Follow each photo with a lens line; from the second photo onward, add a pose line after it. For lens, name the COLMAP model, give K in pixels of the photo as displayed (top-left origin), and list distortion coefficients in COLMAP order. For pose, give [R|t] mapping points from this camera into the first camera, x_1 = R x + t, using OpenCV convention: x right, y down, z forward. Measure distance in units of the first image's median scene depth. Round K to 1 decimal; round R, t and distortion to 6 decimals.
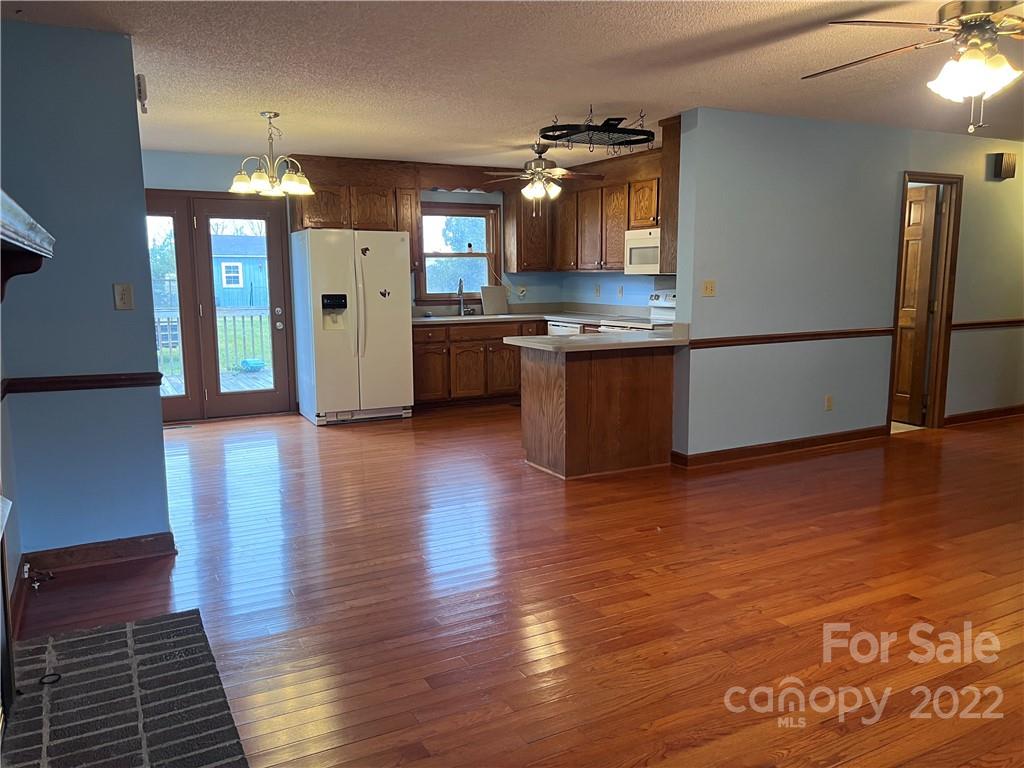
lens RADIAL K [[775.0, 0, 521.1], [0, 775.0, 402.0], [0, 0, 1]] dist [0.039048, -0.036948]
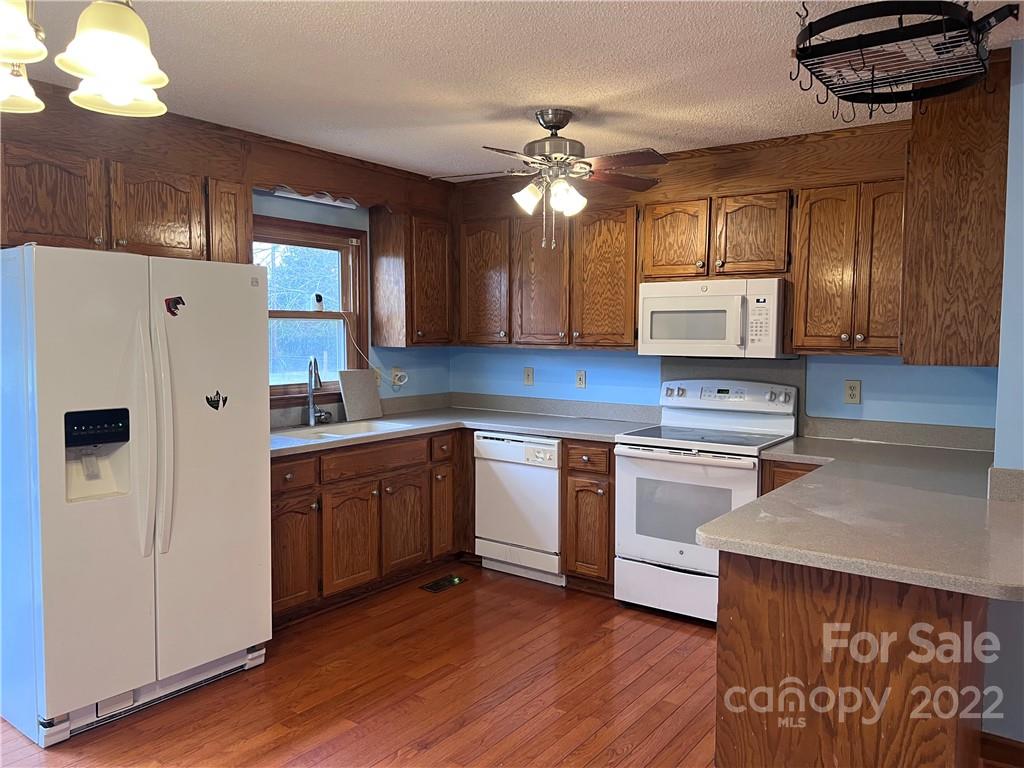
lens RADIAL K [[775.0, 0, 515.8], [0, 775.0, 382.9], [0, 0, 1]] dist [0.039048, -0.036948]
pose [[0.901100, -0.017674, 0.433251, -0.198621], [0.059896, 0.994664, -0.083999, -0.095136], [-0.429455, 0.101642, 0.897350, 0.492141]]
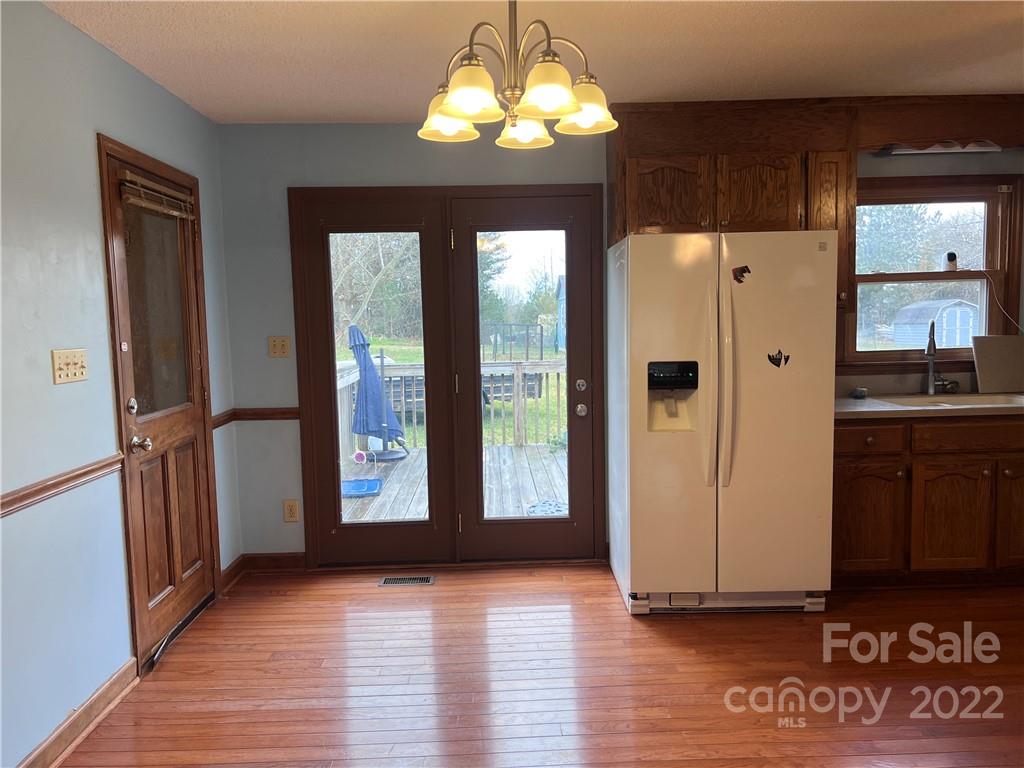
lens RADIAL K [[775.0, 0, 509.4], [0, 775.0, 388.0], [0, 0, 1]] dist [0.039048, -0.036948]
pose [[0.888458, 0.028247, -0.458088, -0.094598], [-0.056672, 0.997218, -0.048424, -0.082214], [0.455445, 0.068983, 0.887587, 0.459342]]
